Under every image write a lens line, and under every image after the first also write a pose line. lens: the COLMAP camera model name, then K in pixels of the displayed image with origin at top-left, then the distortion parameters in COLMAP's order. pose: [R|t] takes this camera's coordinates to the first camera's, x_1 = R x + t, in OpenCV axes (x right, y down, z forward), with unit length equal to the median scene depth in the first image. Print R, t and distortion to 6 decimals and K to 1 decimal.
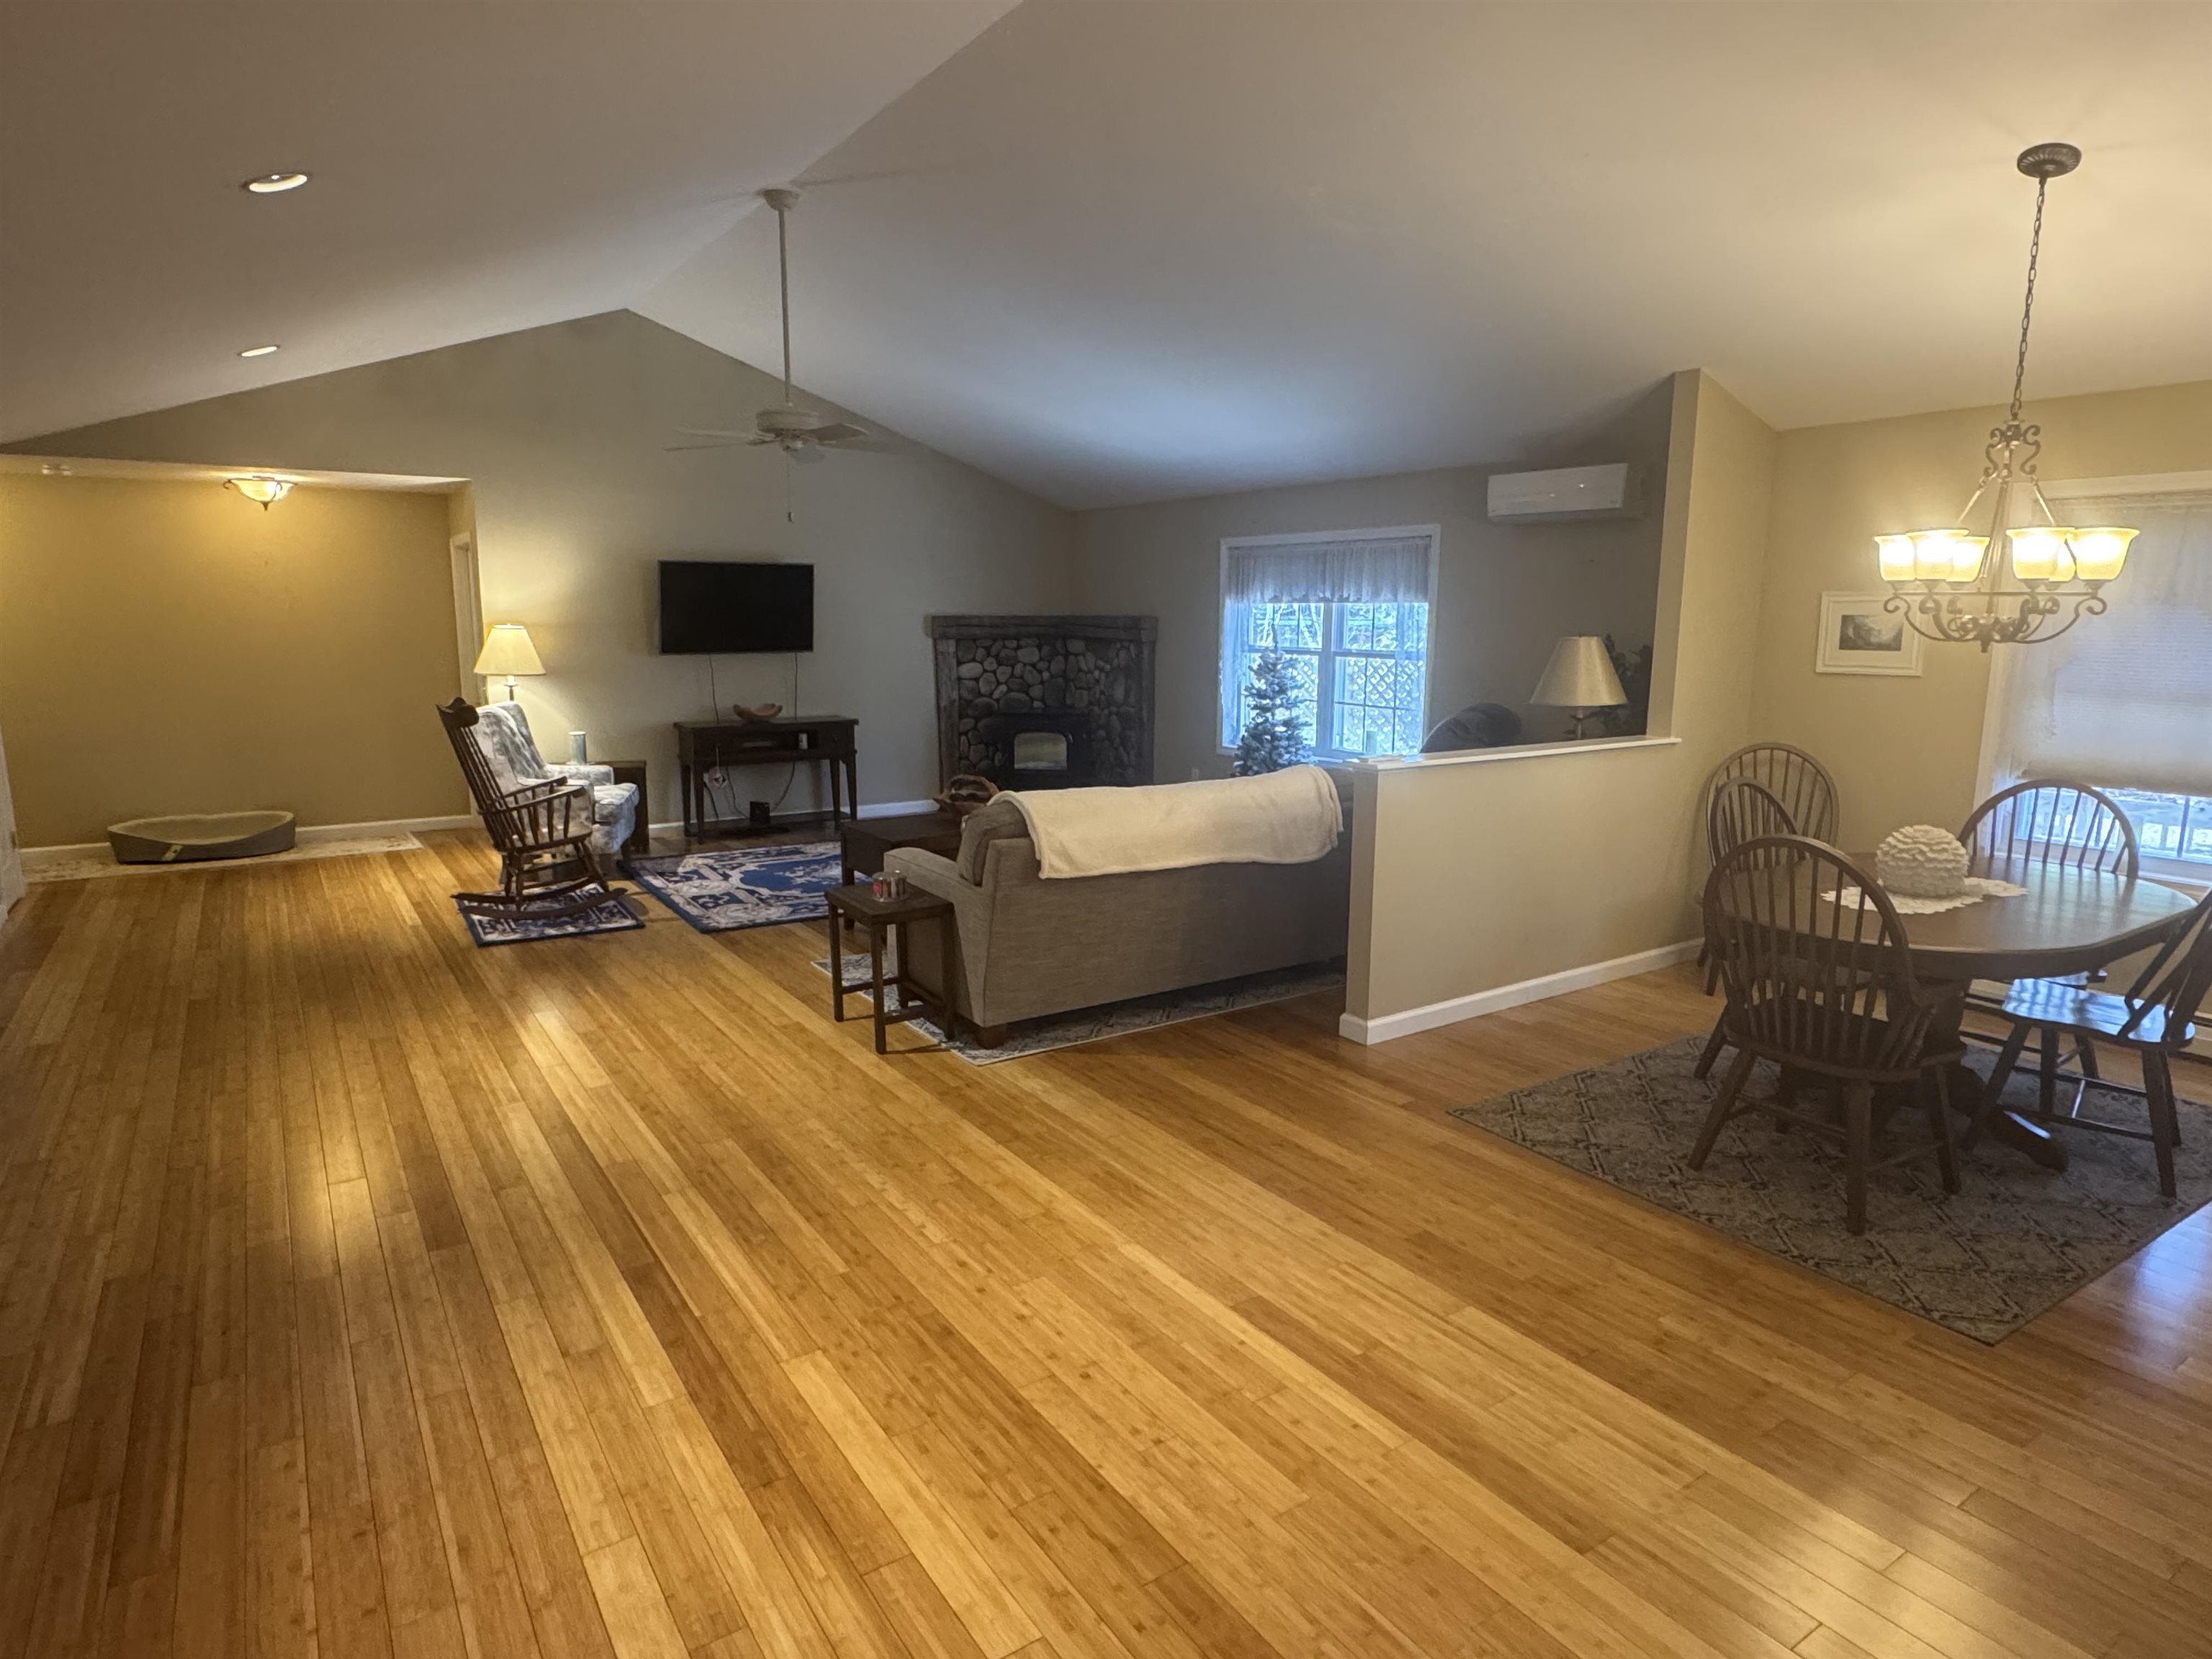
lens RADIAL K [[1276.5, 0, 1104.1], [0, 1276.5, 827.1], [0, 0, 1]] dist [-0.000854, -0.001505]
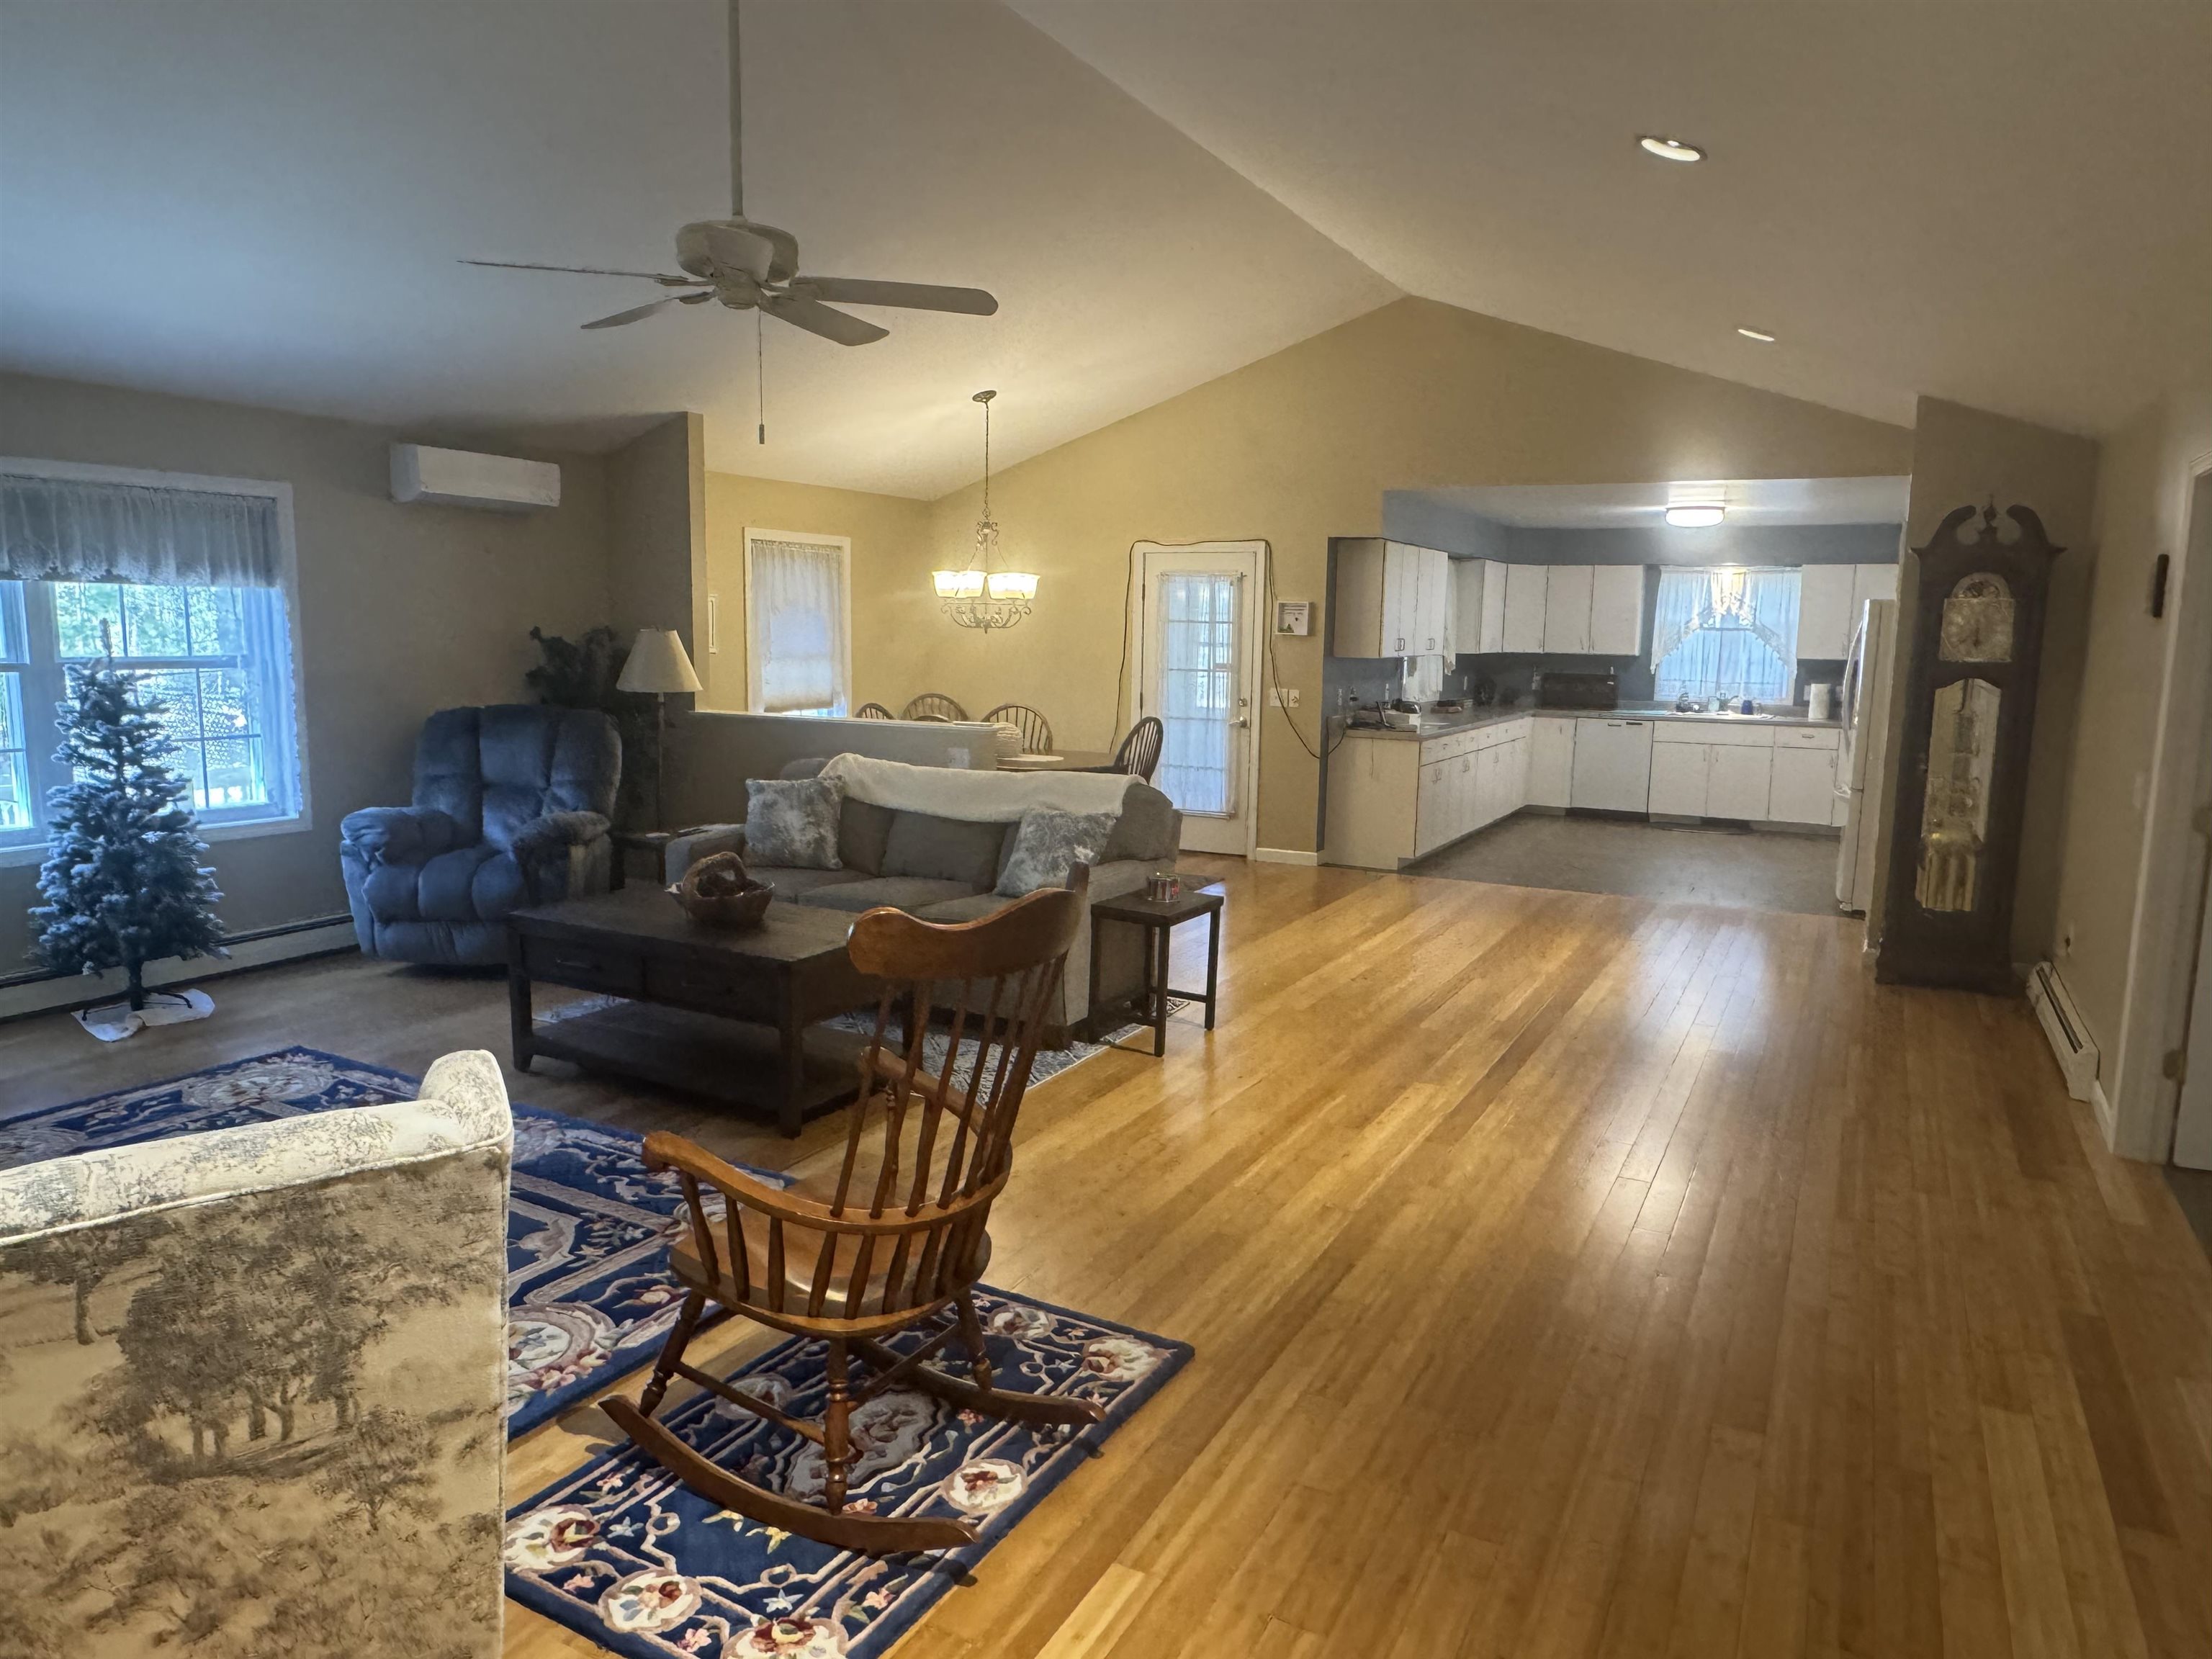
lens RADIAL K [[1463.4, 0, 1106.6], [0, 1463.4, 827.8], [0, 0, 1]] dist [0.001303, -0.000116]
pose [[-0.480996, -0.133712, 0.866467, -0.597035], [0.130420, 0.966392, 0.221531, -0.135838], [-0.866968, 0.219560, -0.447392, 0.809570]]
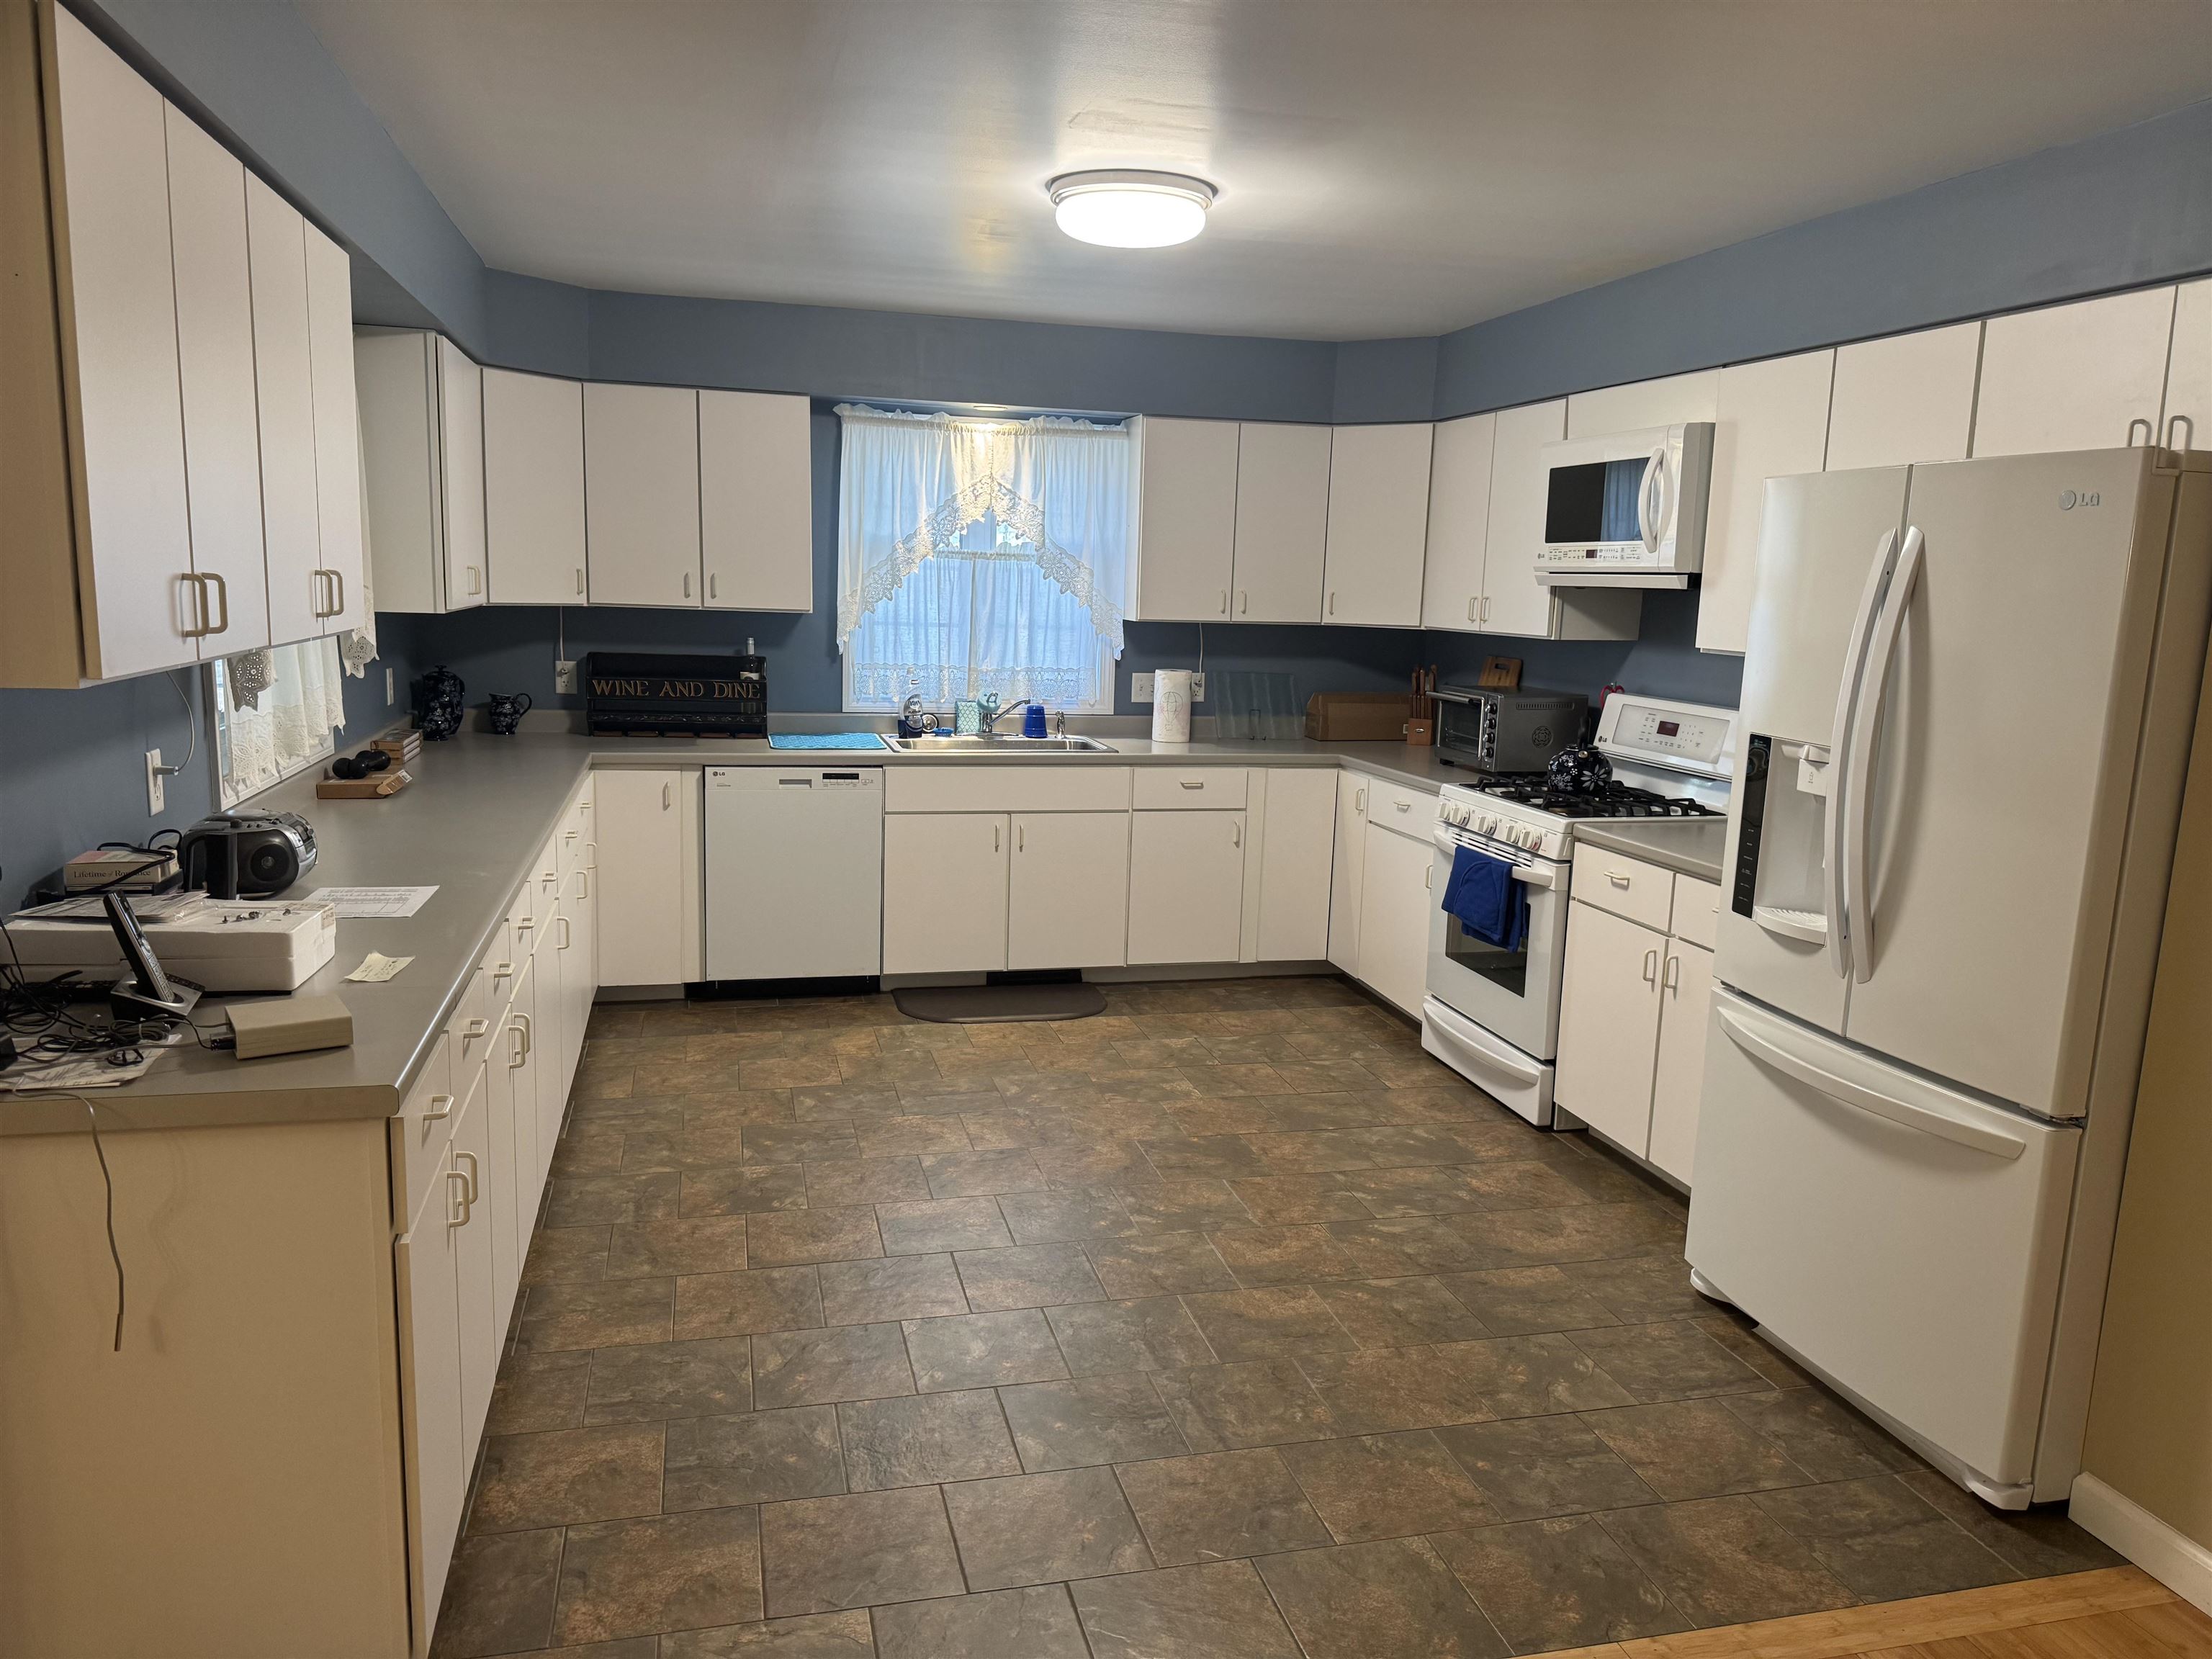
lens RADIAL K [[1562.1, 0, 1114.9], [0, 1562.1, 835.1], [0, 0, 1]] dist [0.048473, -0.000676]
pose [[-0.944015, -0.084065, 0.319011, 0.032247], [0.023791, 0.947124, 0.319985, -0.040411], [-0.329042, 0.309661, -0.892099, 0.296559]]
